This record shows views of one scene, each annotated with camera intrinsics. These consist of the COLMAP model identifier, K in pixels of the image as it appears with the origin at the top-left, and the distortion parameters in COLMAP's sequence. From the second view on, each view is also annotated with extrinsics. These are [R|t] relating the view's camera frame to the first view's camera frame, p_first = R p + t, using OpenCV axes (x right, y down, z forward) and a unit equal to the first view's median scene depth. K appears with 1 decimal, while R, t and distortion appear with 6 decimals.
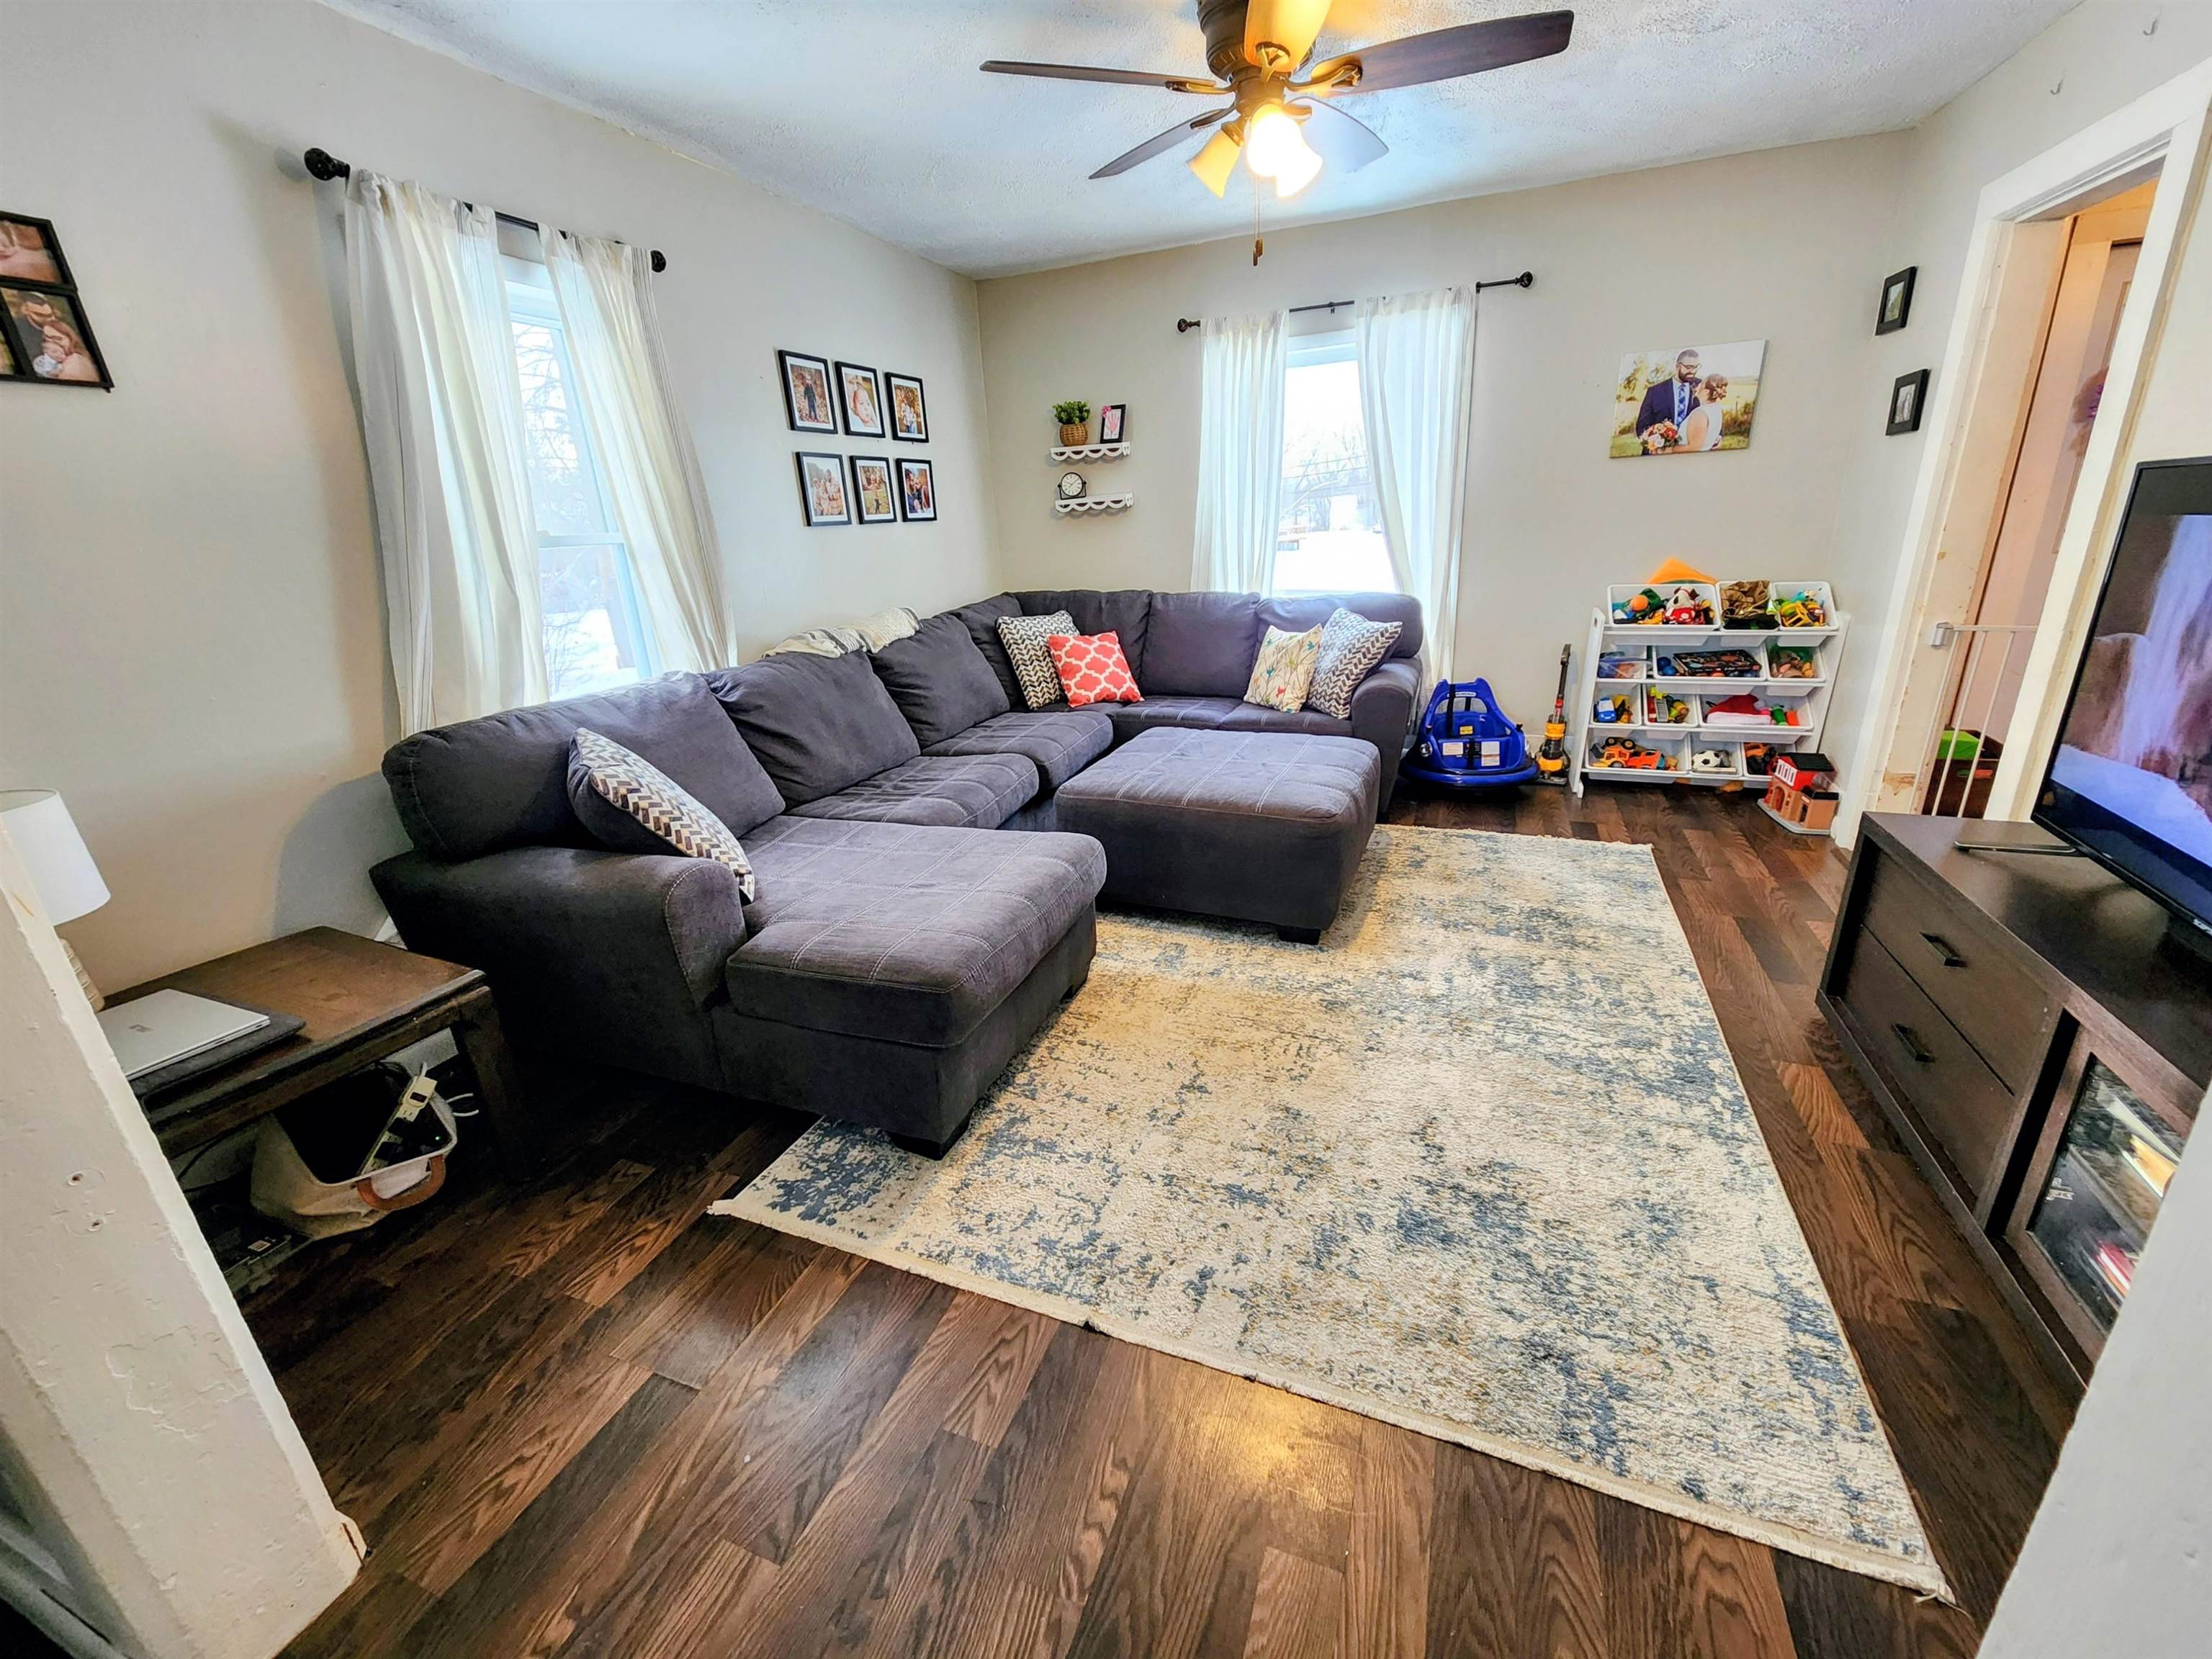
lens RADIAL K [[899.5, 0, 1112.2], [0, 899.5, 831.4], [0, 0, 1]] dist [-0.011415, 0.000994]
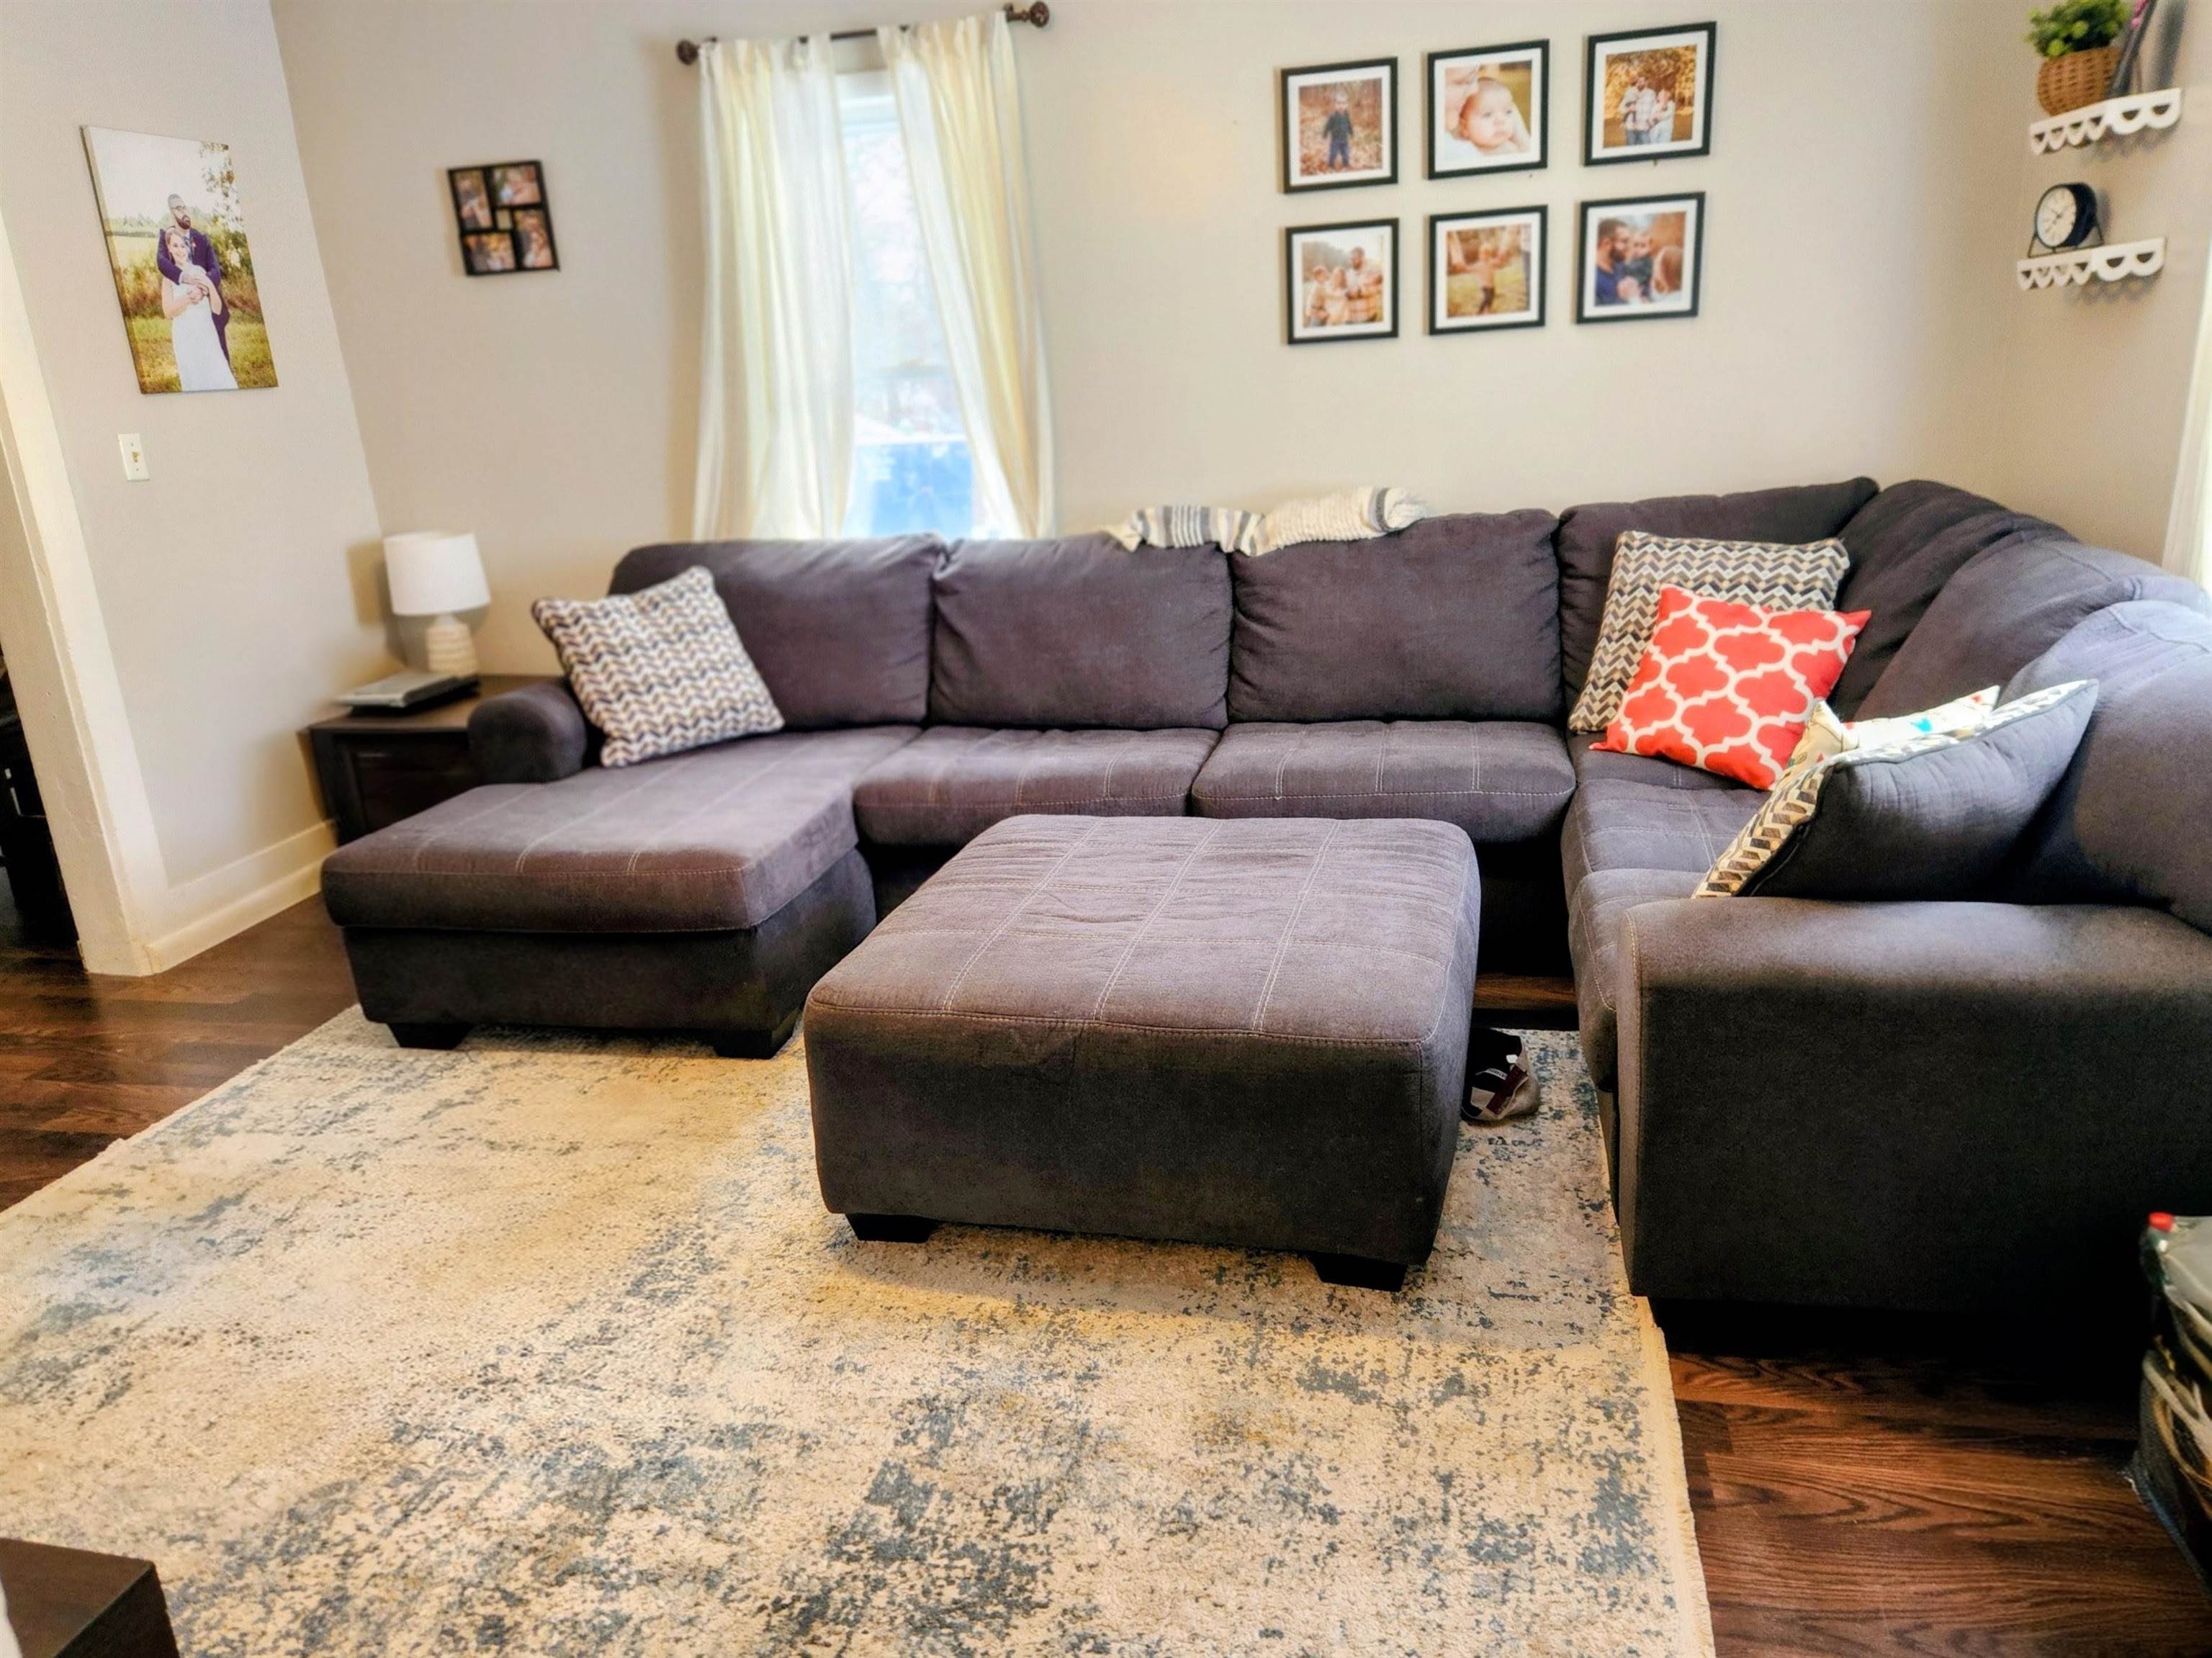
lens RADIAL K [[1564.7, 0, 1108.2], [0, 1564.7, 825.2], [0, 0, 1]] dist [0.041527, -0.015348]
pose [[0.150541, 0.327058, -0.932936, 0.777913], [-0.275370, 0.920215, 0.278164, -0.293614], [0.949478, 0.215027, 0.228593, 0.679121]]
